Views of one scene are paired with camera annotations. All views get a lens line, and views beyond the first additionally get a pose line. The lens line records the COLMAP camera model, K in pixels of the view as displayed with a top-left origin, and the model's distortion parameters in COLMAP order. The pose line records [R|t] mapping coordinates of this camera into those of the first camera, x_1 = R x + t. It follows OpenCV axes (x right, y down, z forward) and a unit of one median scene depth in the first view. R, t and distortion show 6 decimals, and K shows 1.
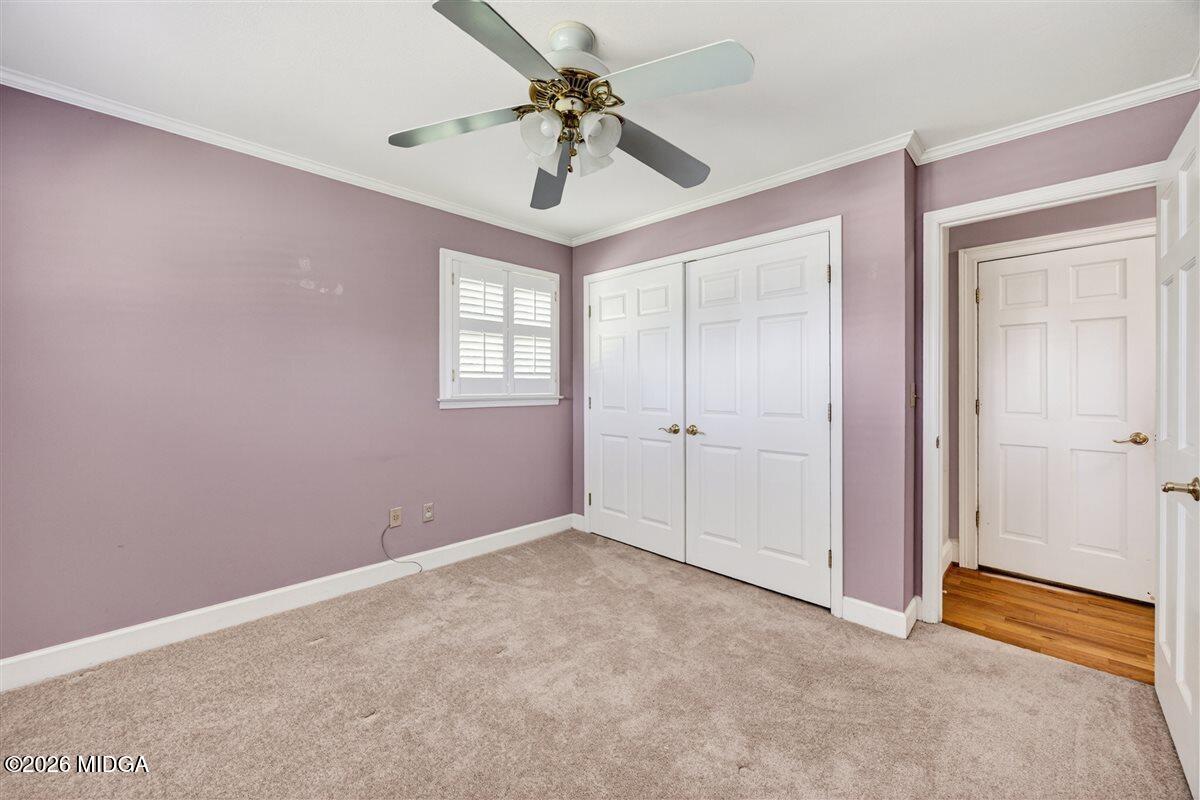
lens RADIAL K [[461.3, 0, 597.1], [0, 461.3, 402.8], [0, 0, 1]] dist [0.000168, 0.000050]
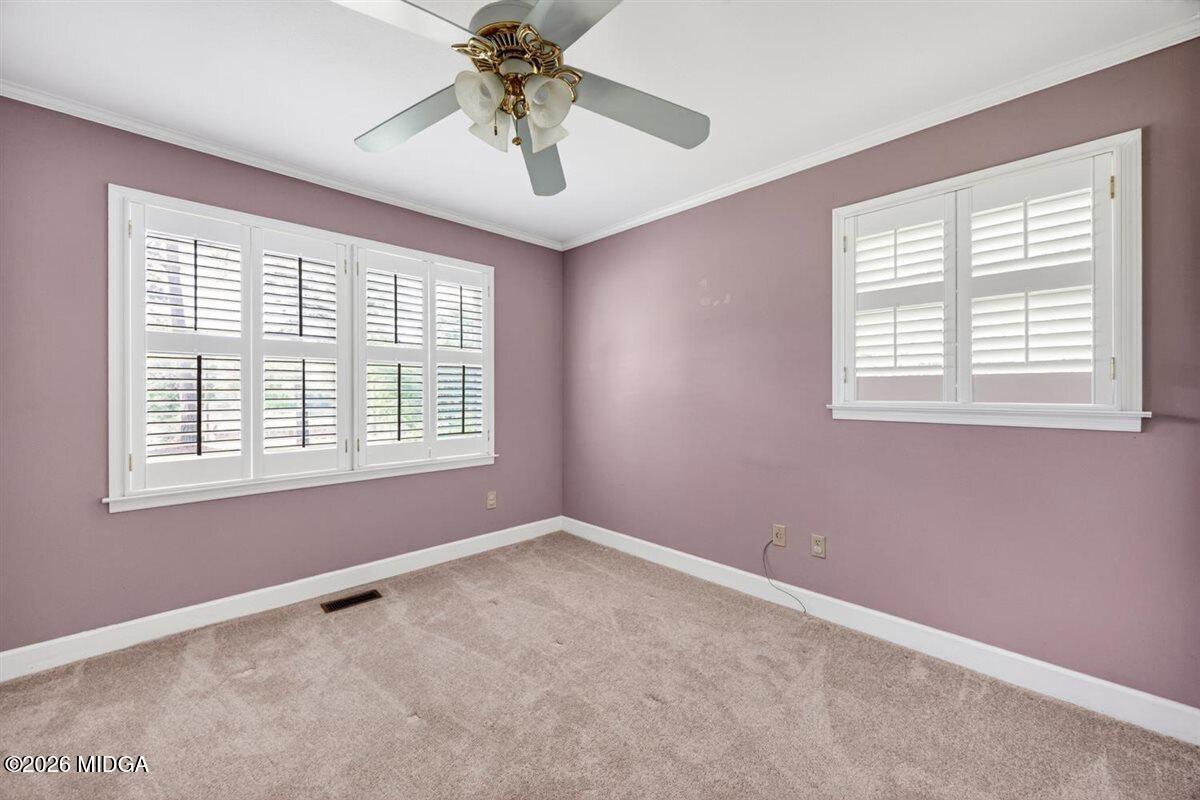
lens RADIAL K [[461.3, 0, 597.1], [0, 461.3, 402.8], [0, 0, 1]] dist [0.000168, 0.000050]
pose [[-0.007121, 0.025467, -0.999650, 0.430965], [-0.036164, 0.999015, 0.025708, -0.018747], [0.999321, 0.036334, -0.006193, 0.604486]]
